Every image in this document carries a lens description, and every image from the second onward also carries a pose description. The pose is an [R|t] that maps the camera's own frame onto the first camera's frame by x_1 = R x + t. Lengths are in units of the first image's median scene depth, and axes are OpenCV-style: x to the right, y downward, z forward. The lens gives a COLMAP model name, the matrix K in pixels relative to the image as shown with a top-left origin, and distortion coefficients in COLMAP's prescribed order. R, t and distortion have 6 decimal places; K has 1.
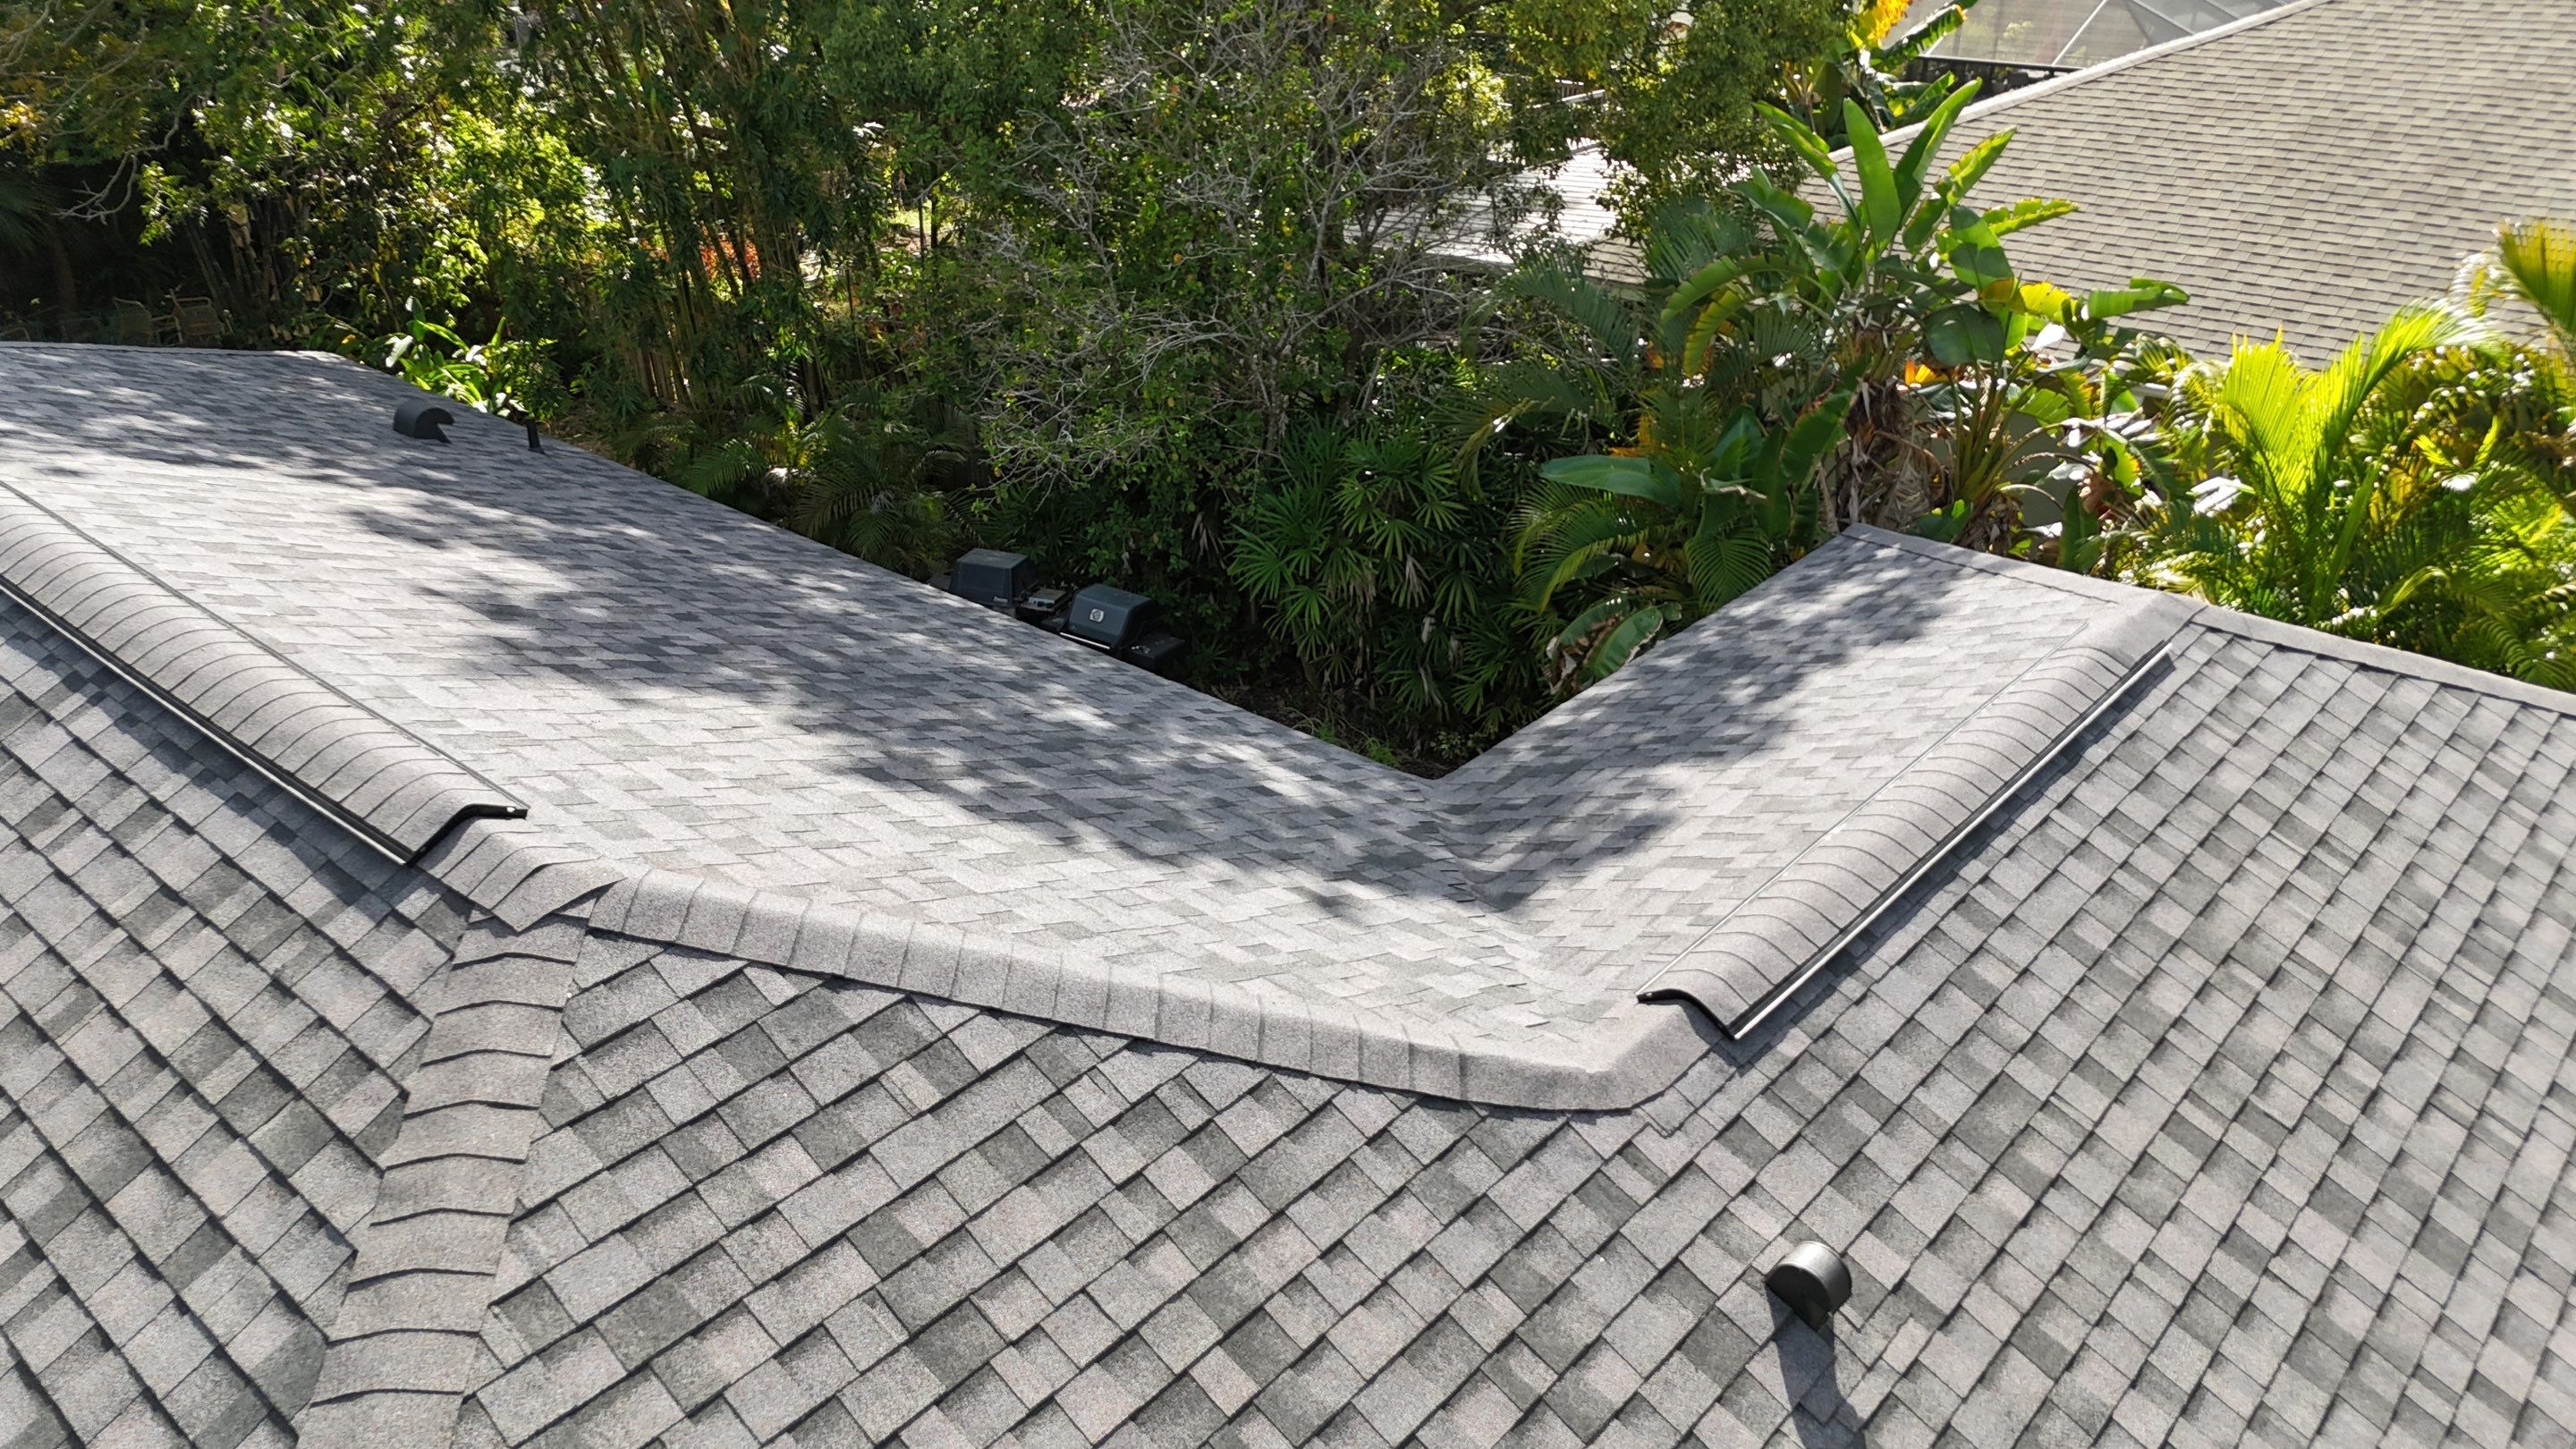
lens RADIAL K [[1893.6, 0, 1300.9], [0, 1893.6, 720.9], [0, 0, 1]] dist [0.066026, -0.056466]
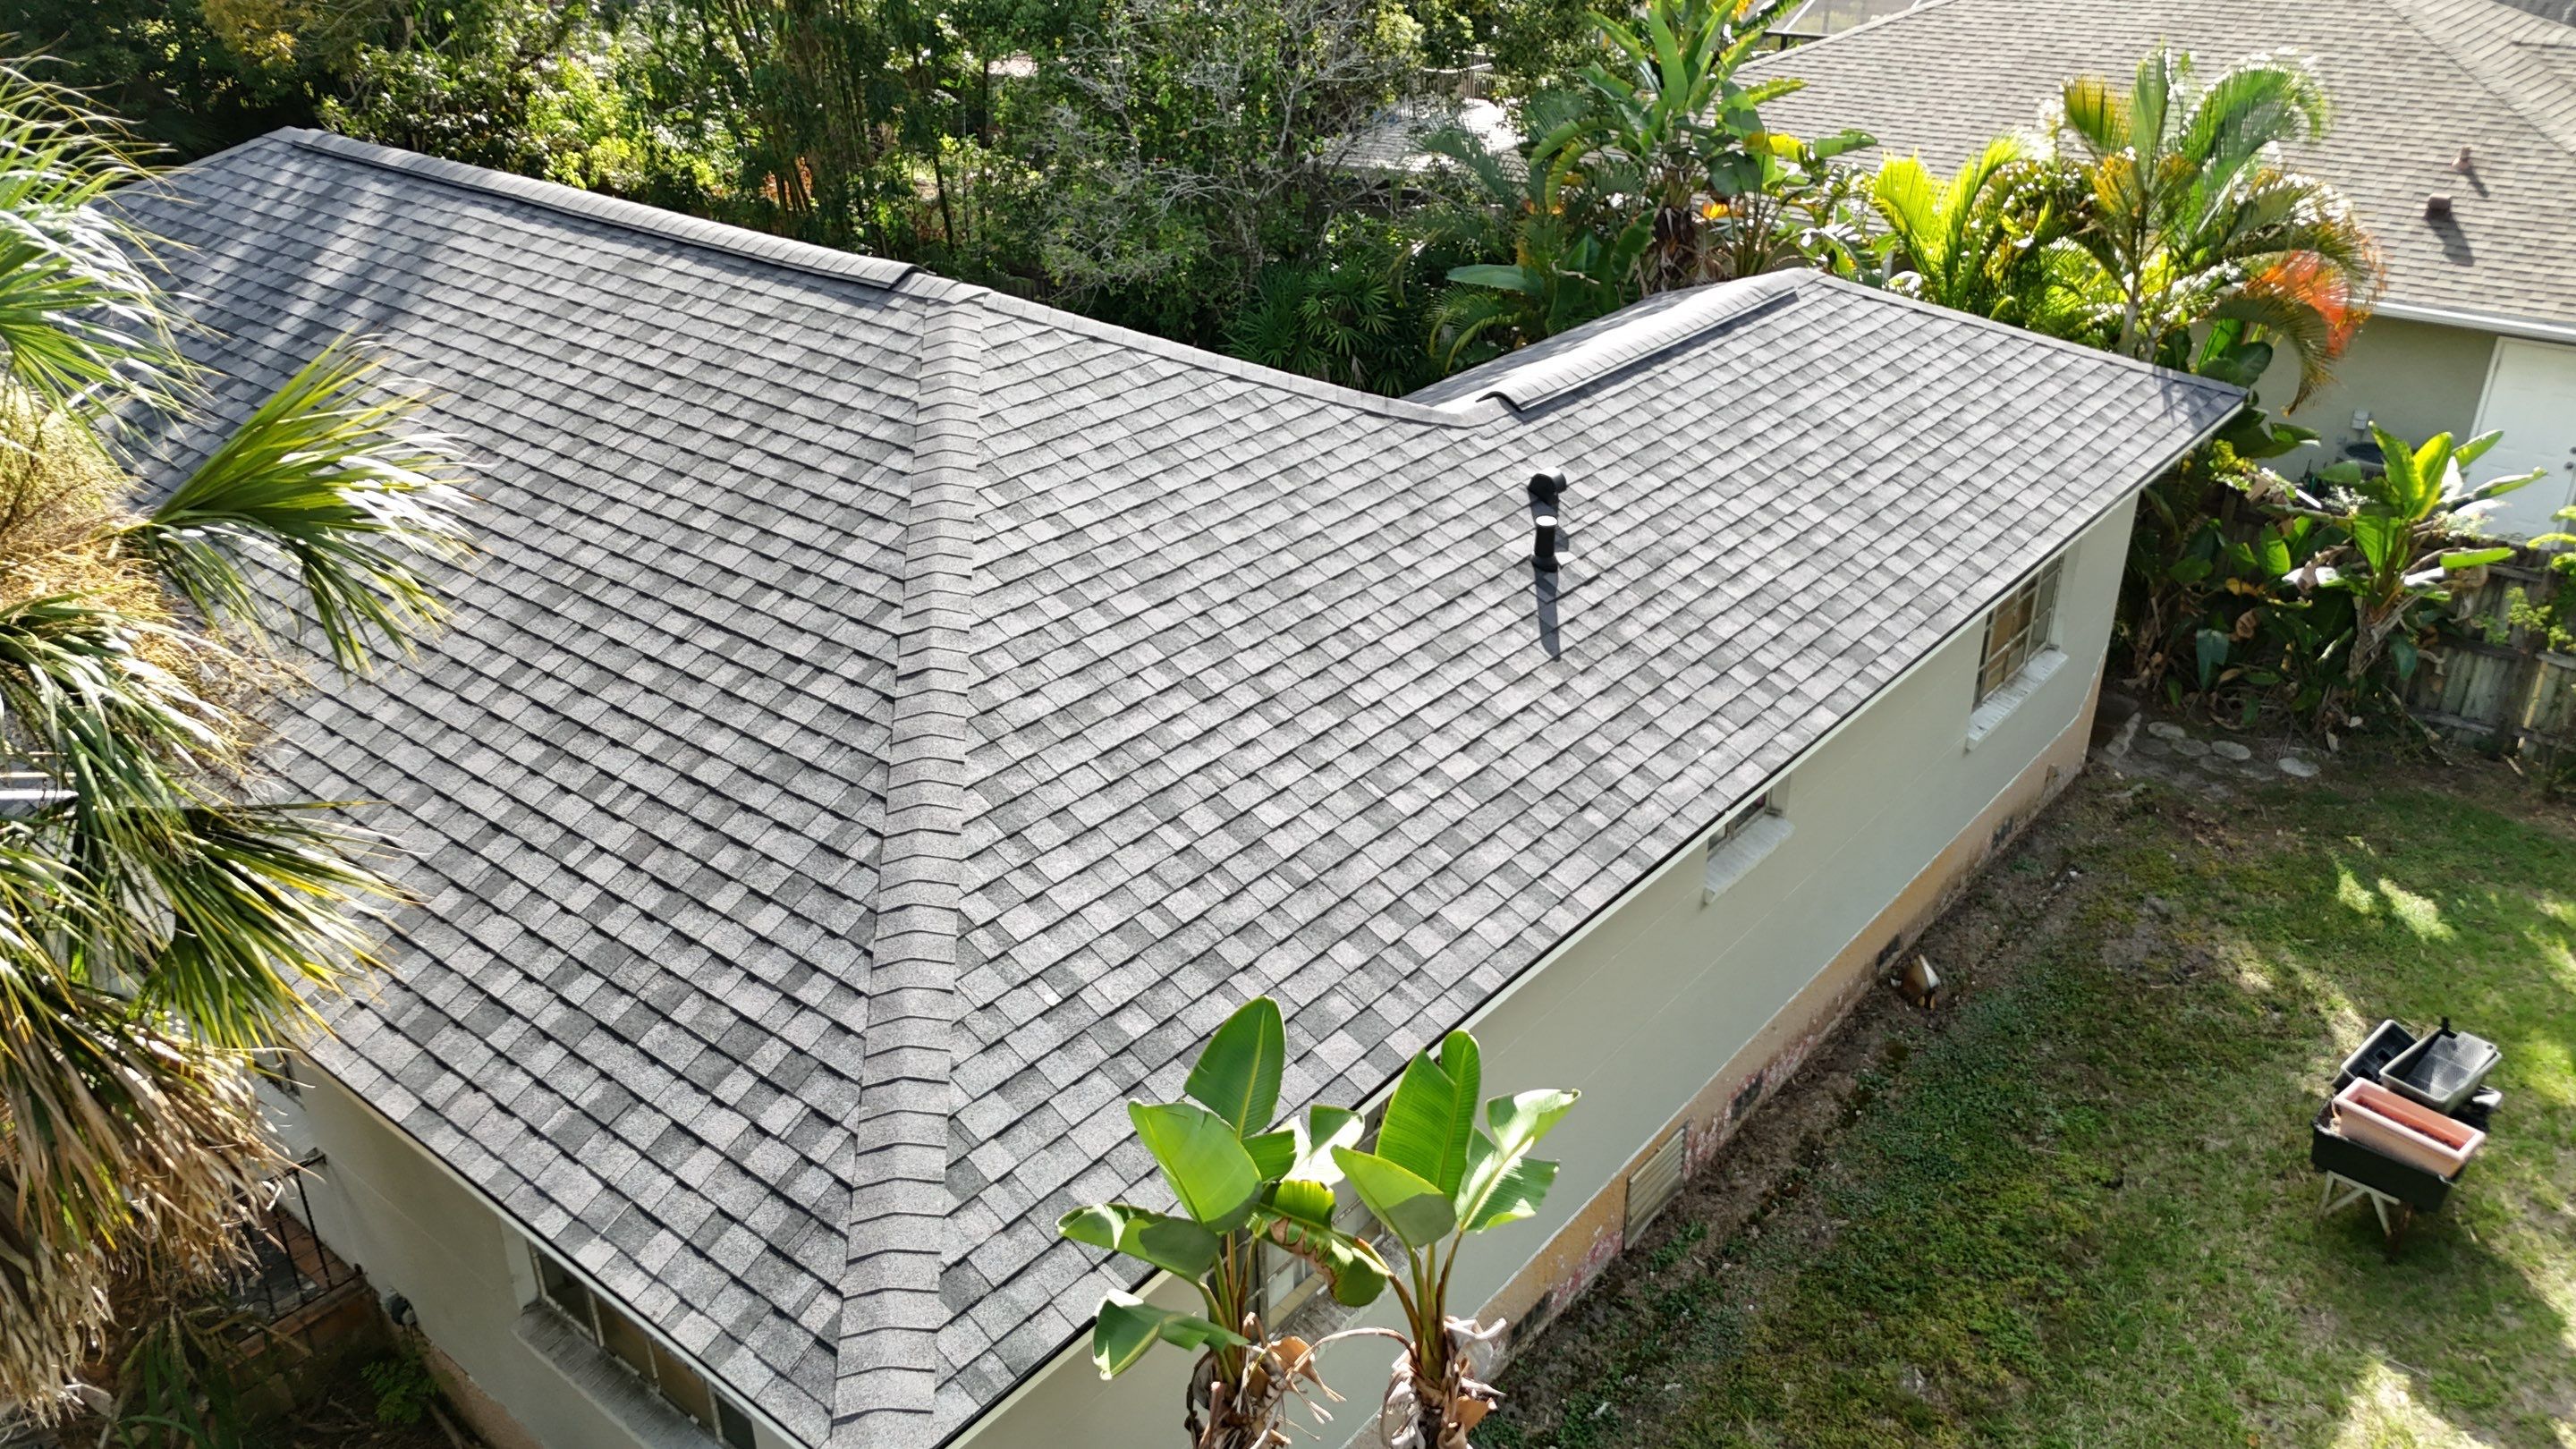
lens RADIAL K [[1885.8, 0, 1302.5], [0, 1885.8, 723.1], [0, 0, 1]] dist [0.092415, -0.127353]
pose [[0.999449, -0.008485, 0.032090, -0.069668], [0.008720, 0.999936, -0.007181, 0.501819], [-0.032027, 0.007457, 0.999459, -0.973108]]
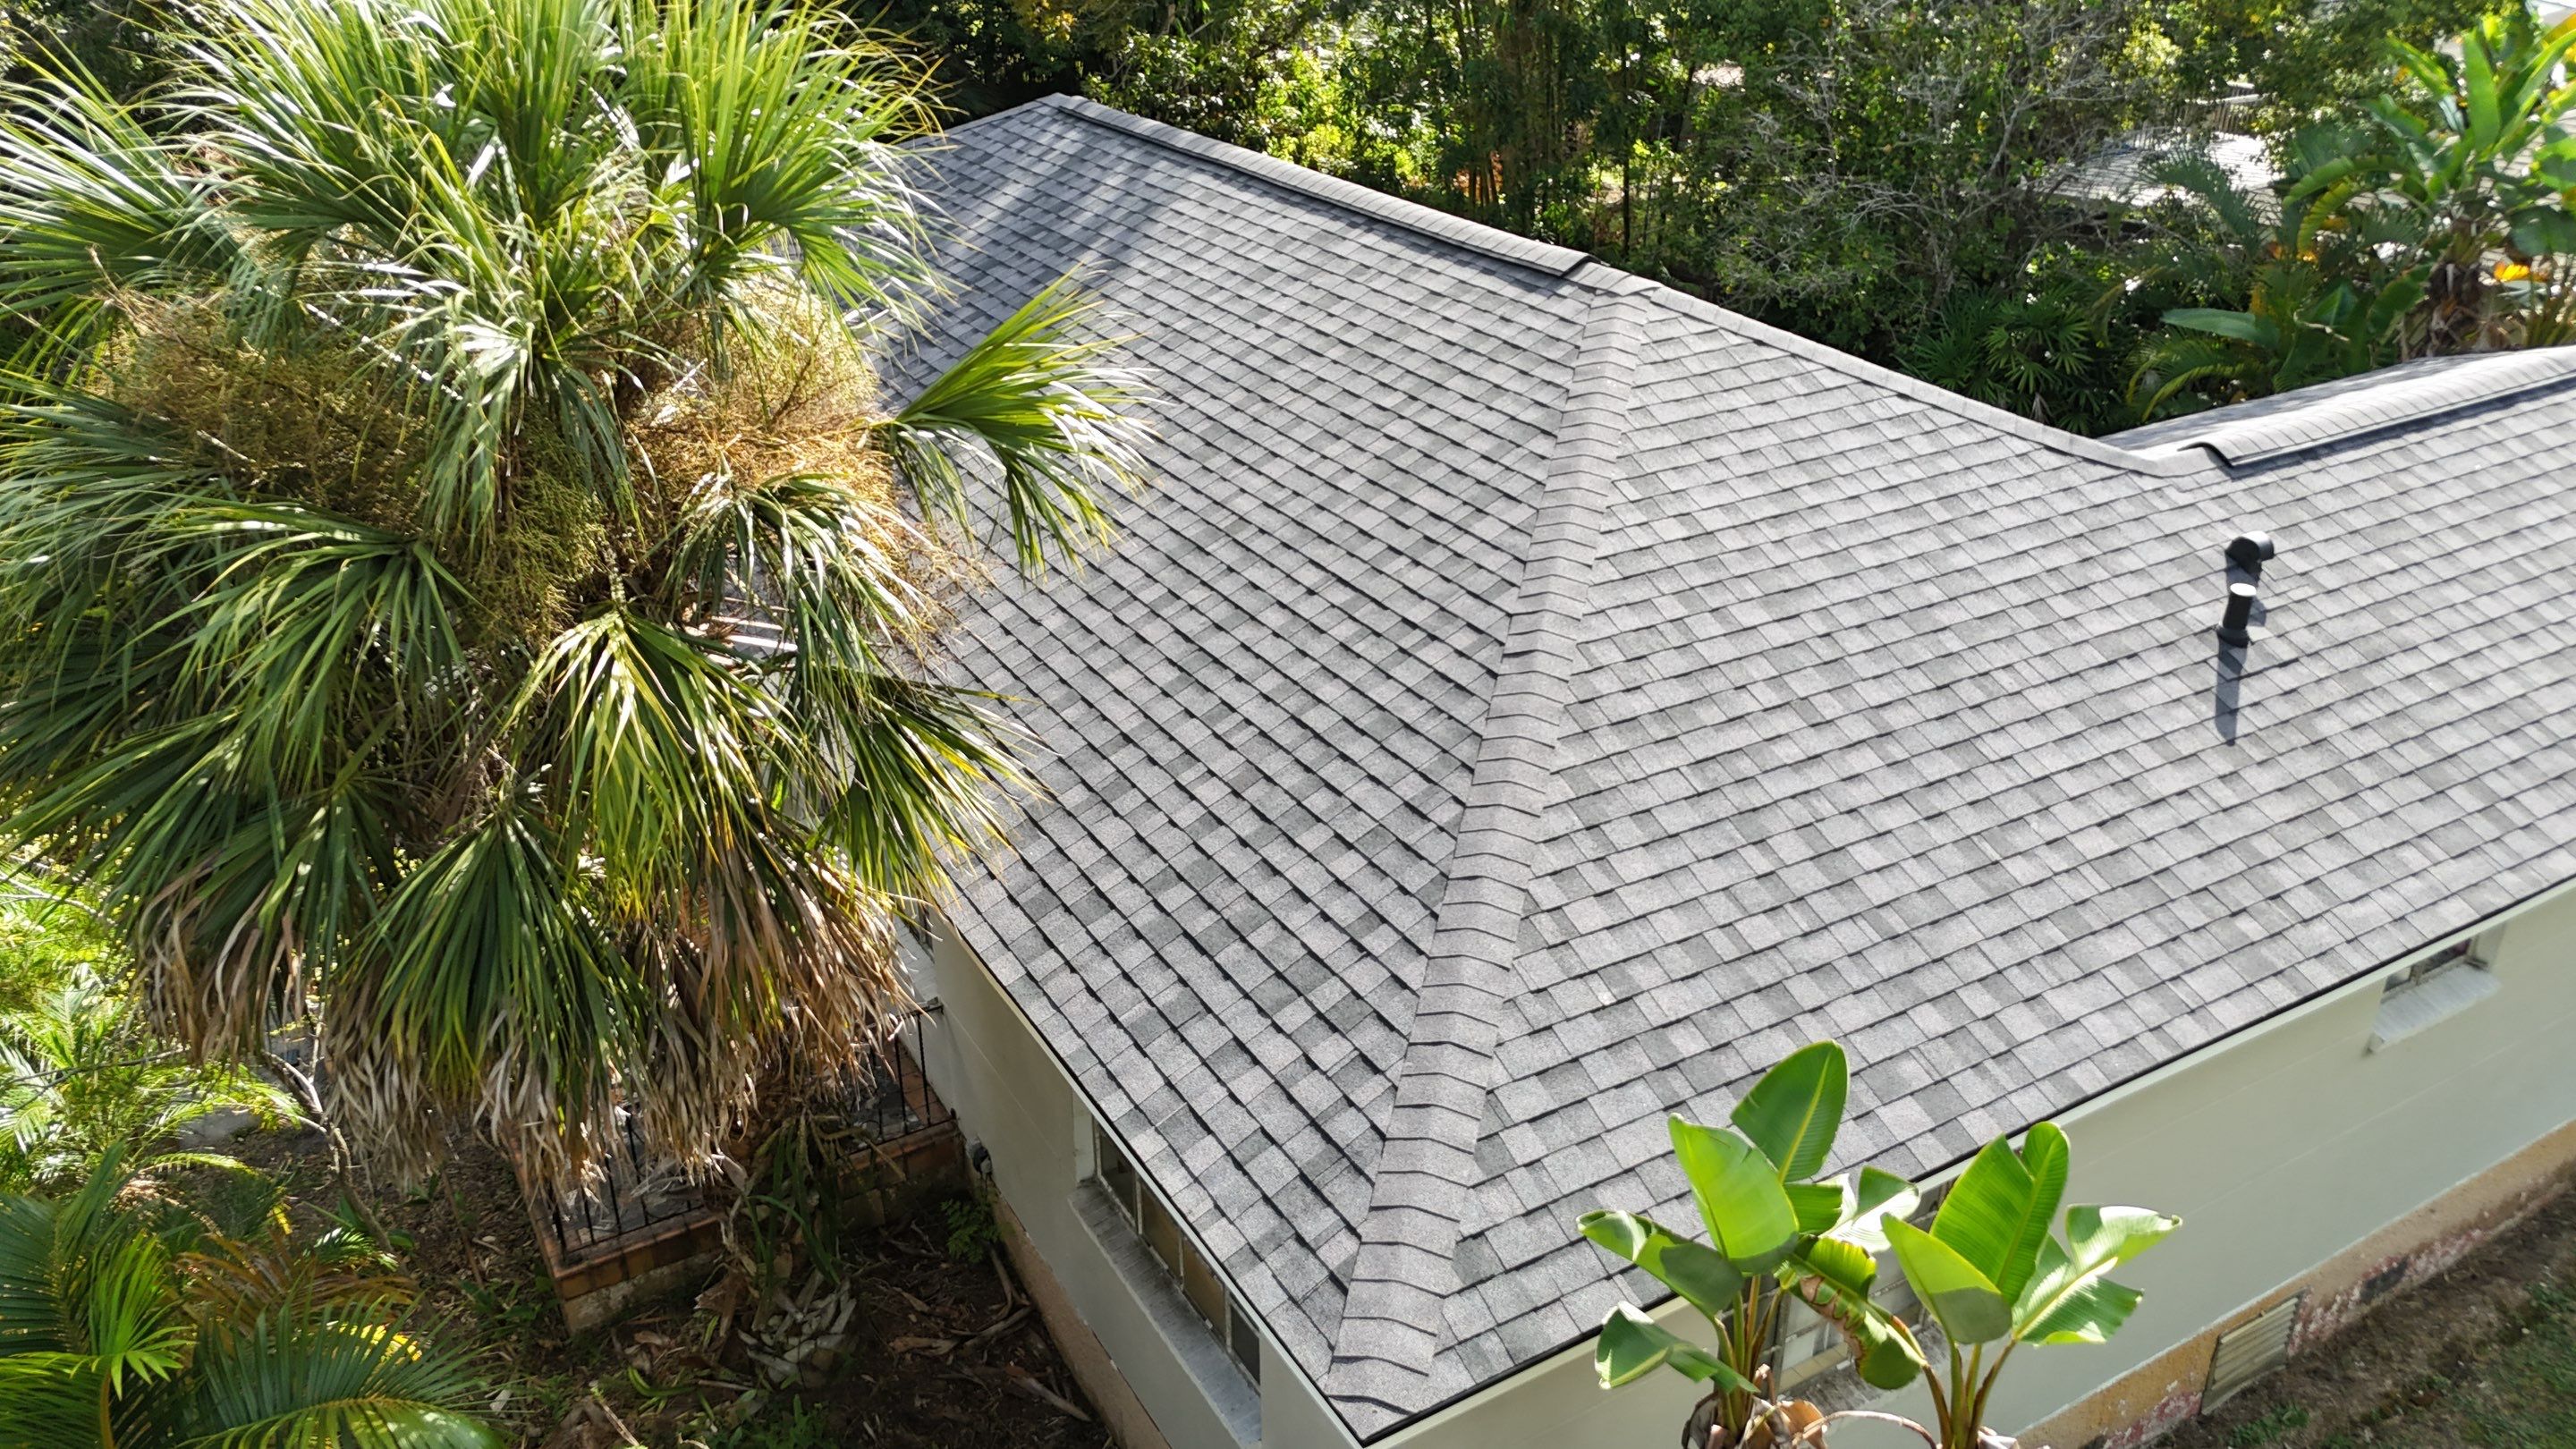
lens RADIAL K [[1883.8, 0, 1289.9], [0, 1883.8, 719.6], [0, 0, 1]] dist [0.064654, -0.065191]
pose [[0.948084, 0.148617, -0.281159, -0.073599], [-0.152069, 0.988323, 0.009629, 0.514327], [0.279307, 0.033626, 0.959613, -0.957081]]
